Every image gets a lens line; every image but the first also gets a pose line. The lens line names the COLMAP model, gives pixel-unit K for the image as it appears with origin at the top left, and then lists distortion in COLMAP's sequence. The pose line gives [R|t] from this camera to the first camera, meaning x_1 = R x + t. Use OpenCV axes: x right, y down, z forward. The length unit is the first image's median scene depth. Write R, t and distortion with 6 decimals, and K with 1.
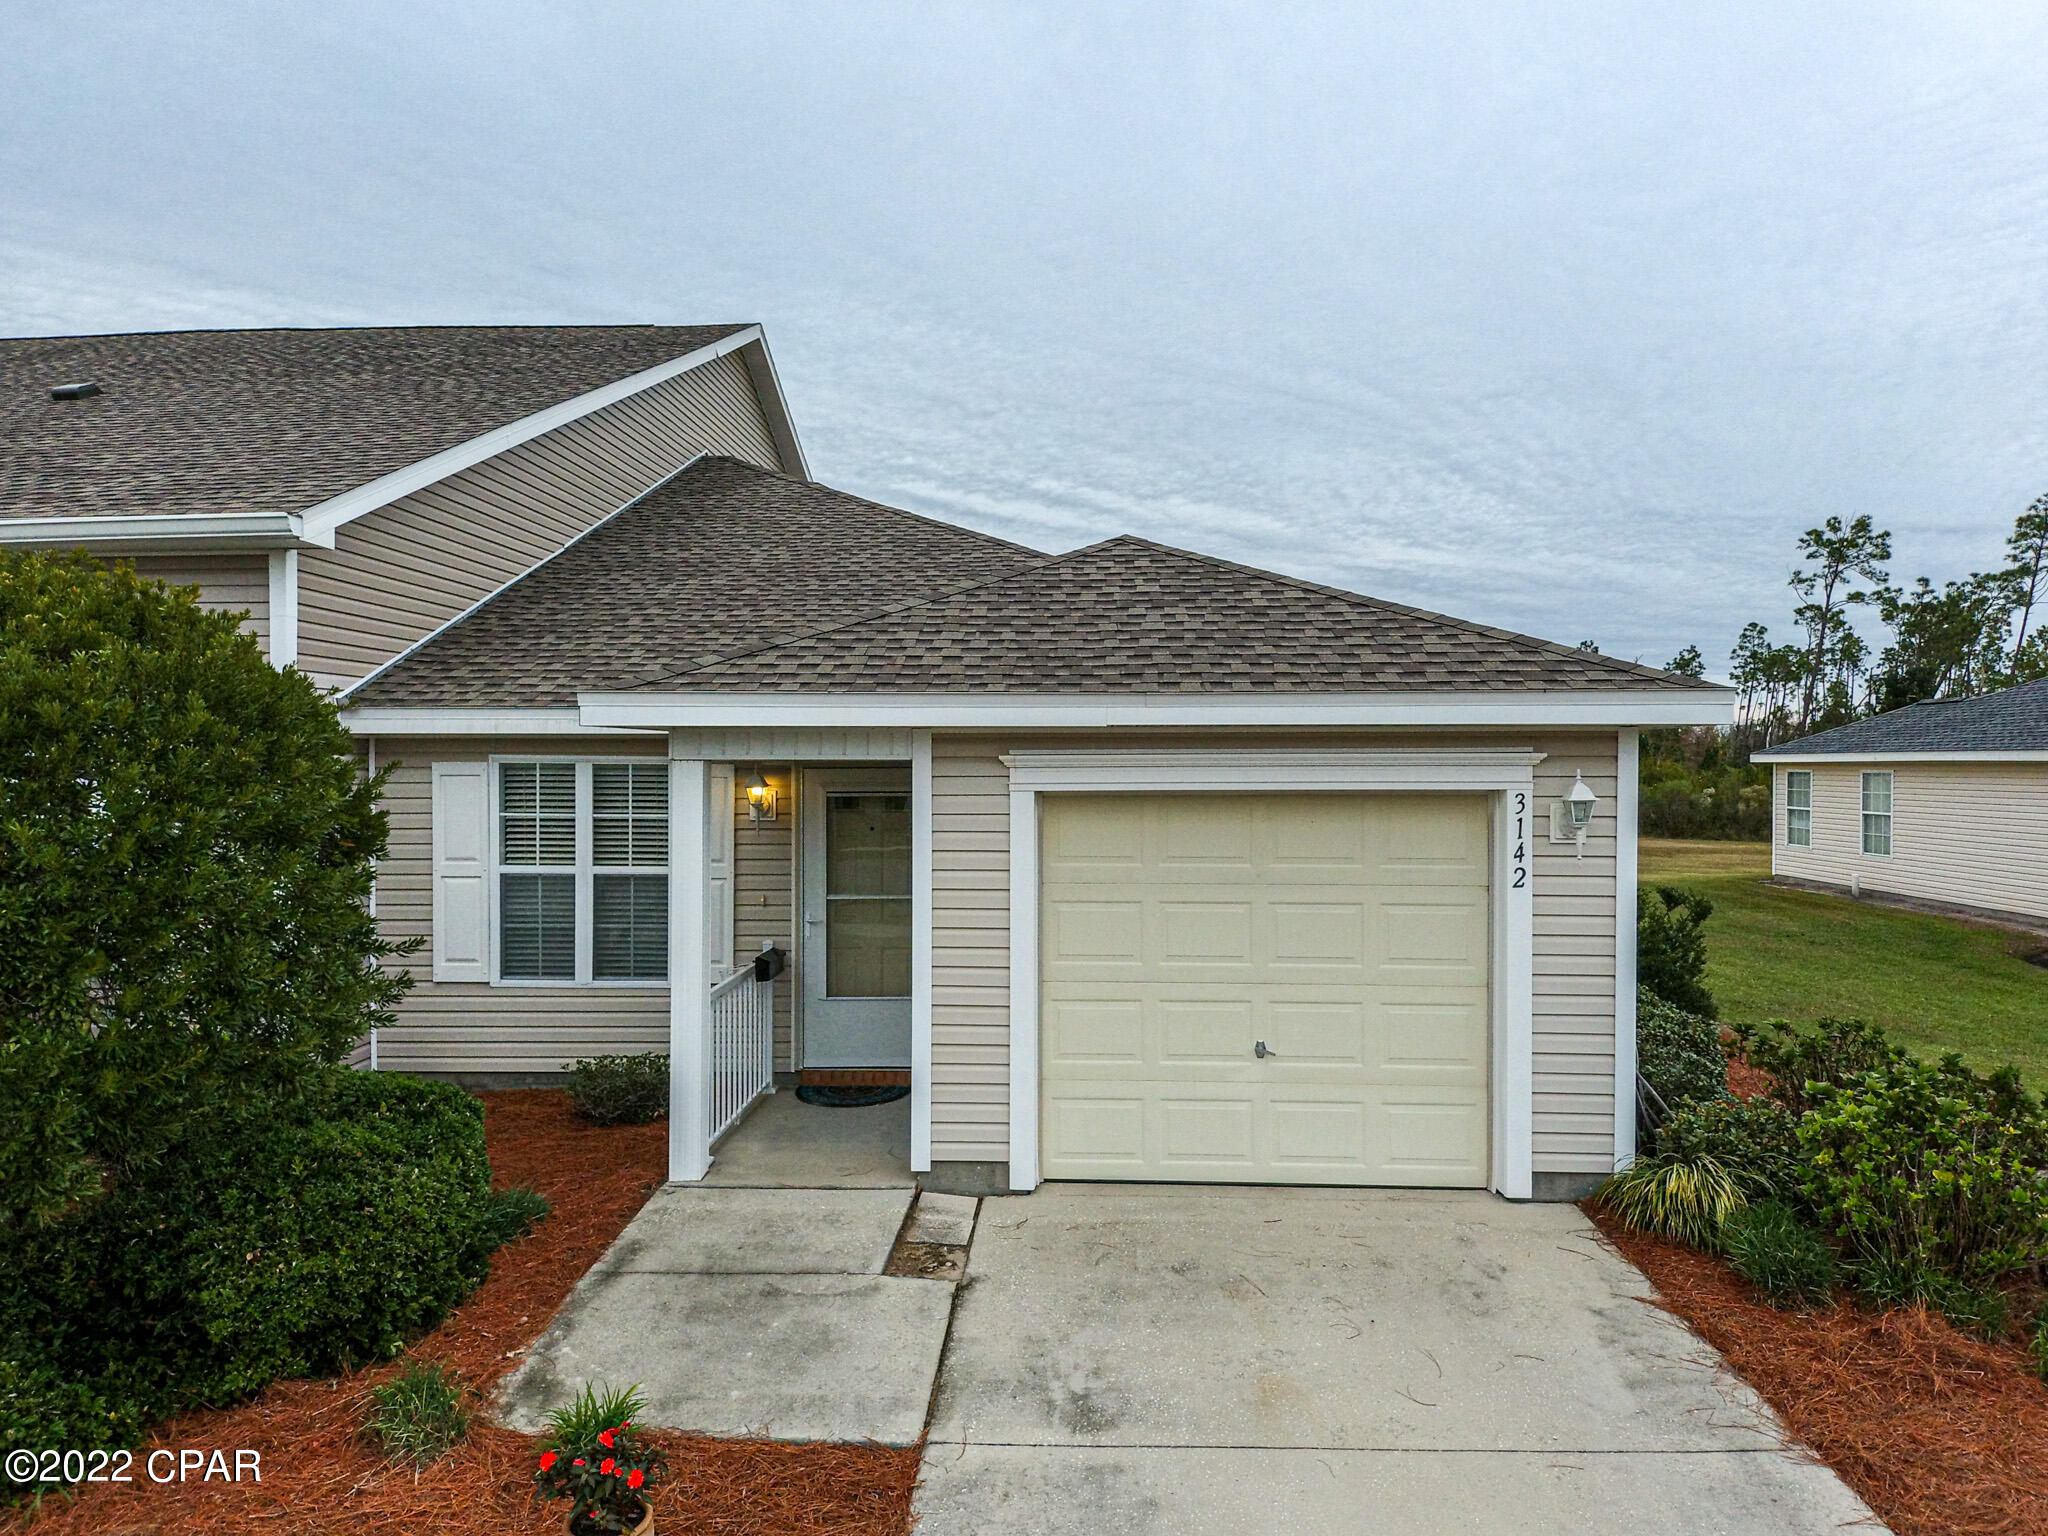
lens RADIAL K [[1199.3, 0, 1056.4], [0, 1199.3, 797.8], [0, 0, 1]] dist [0.065541, -0.071328]
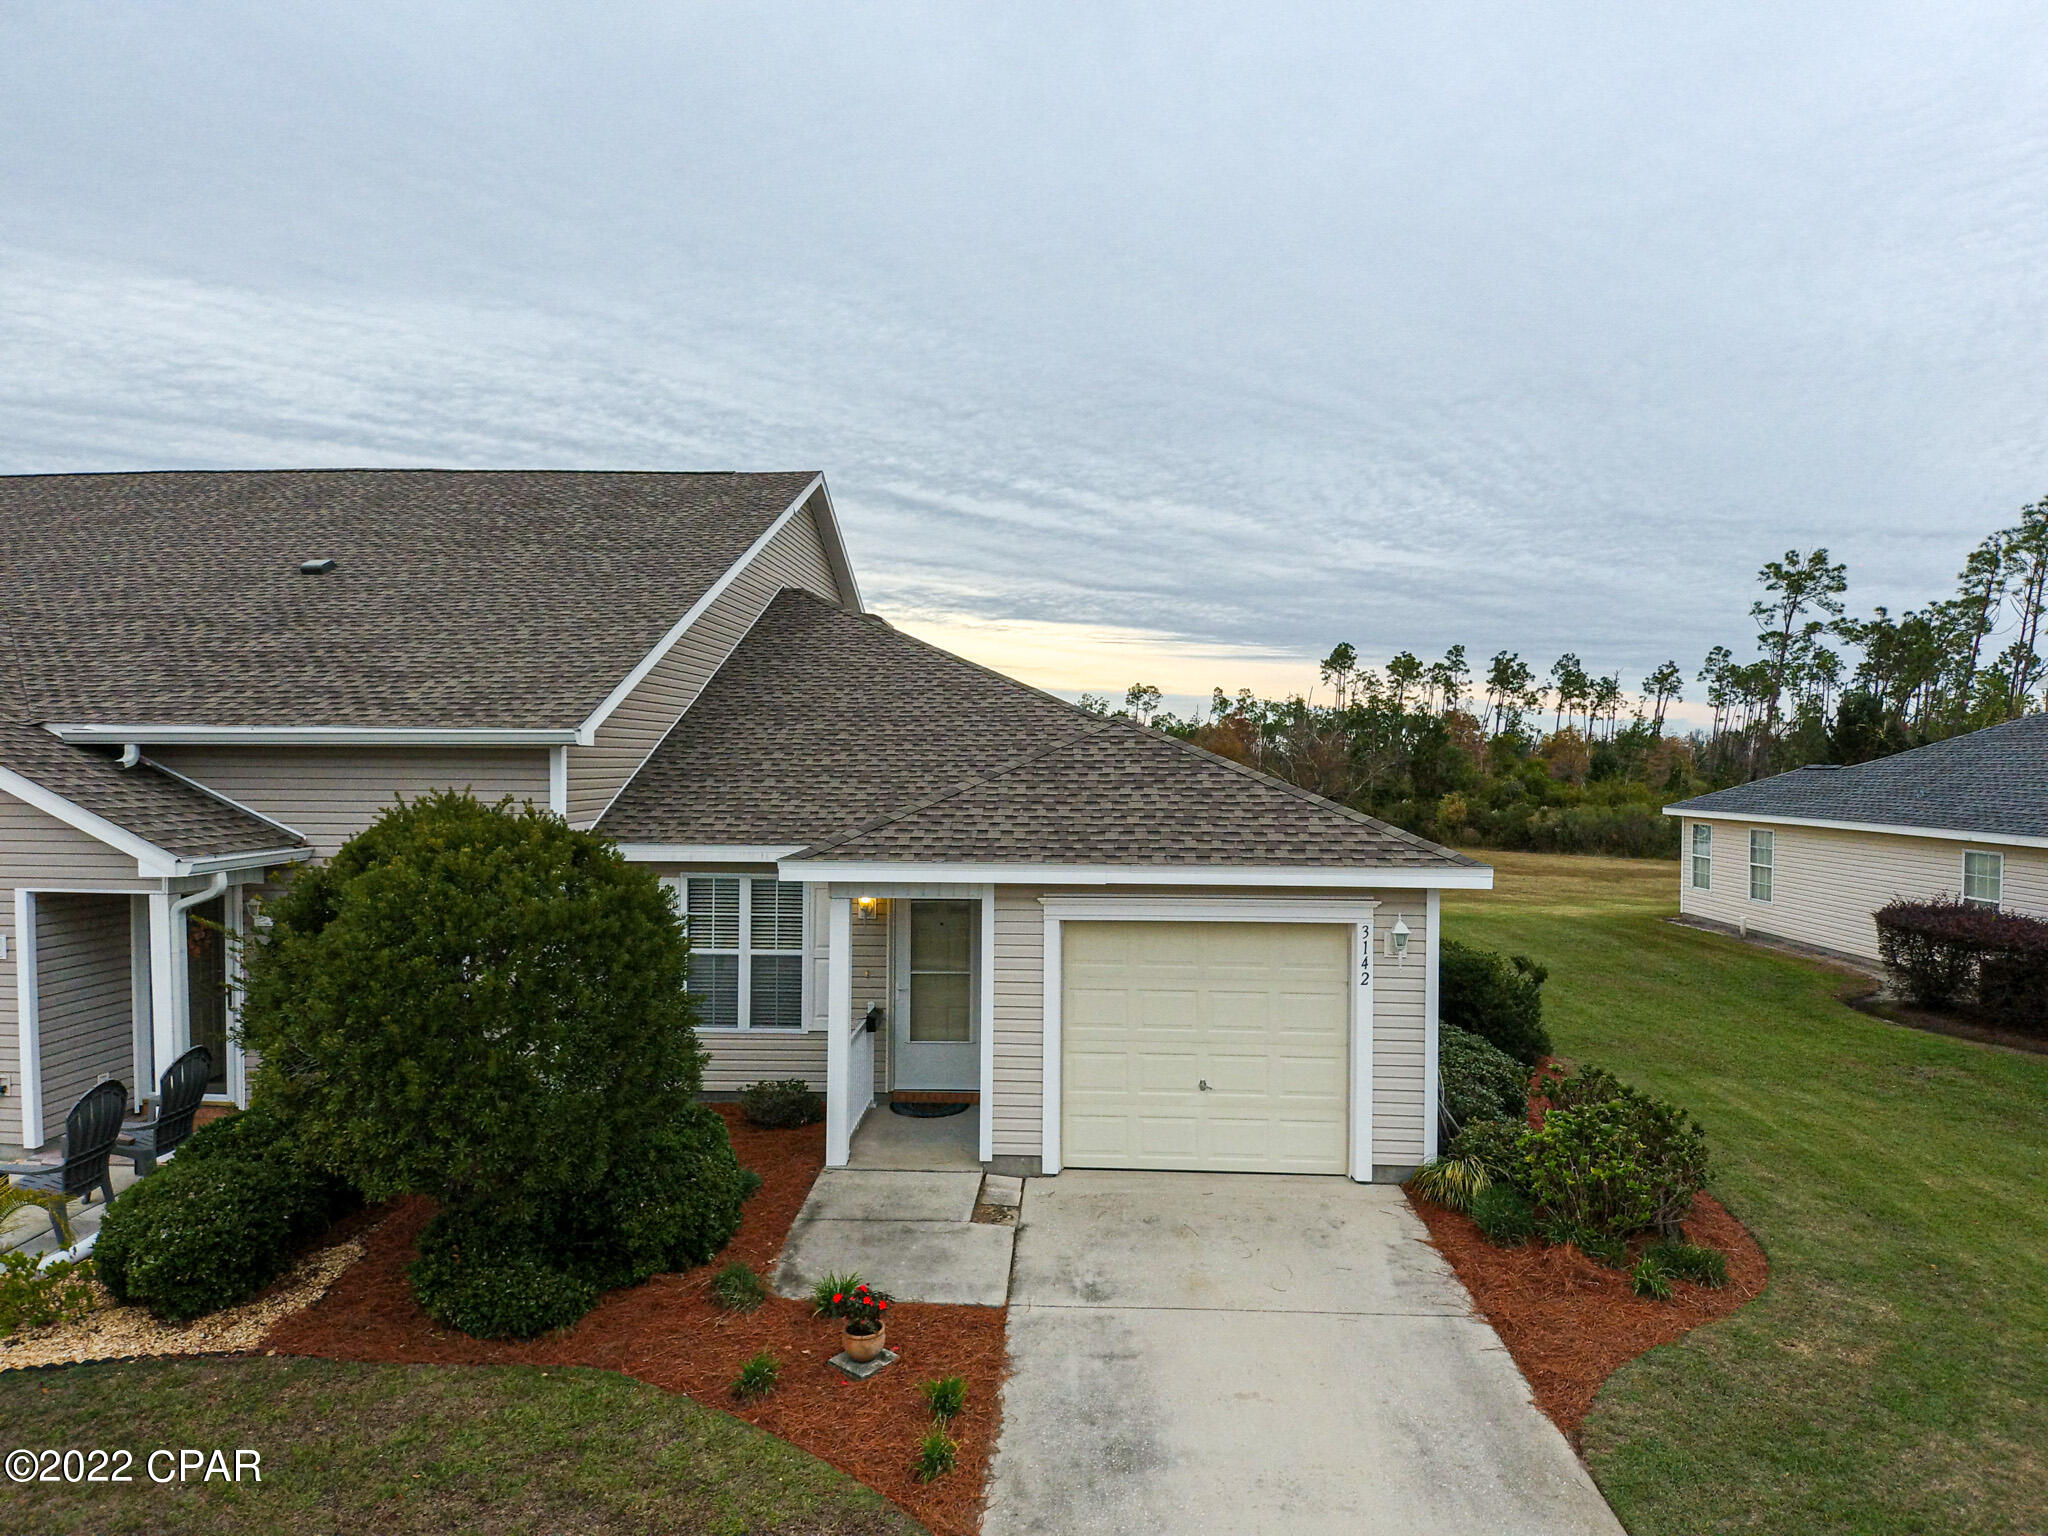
lens RADIAL K [[1197.1, 0, 1046.5], [0, 1197.1, 796.2], [0, 0, 1]] dist [0.088561, -0.090124]
pose [[0.999968, 0.007997, 0.000146, -0.036890], [-0.007997, 0.999966, 0.002054, -0.171262], [-0.000129, -0.002055, 0.999998, -0.575293]]
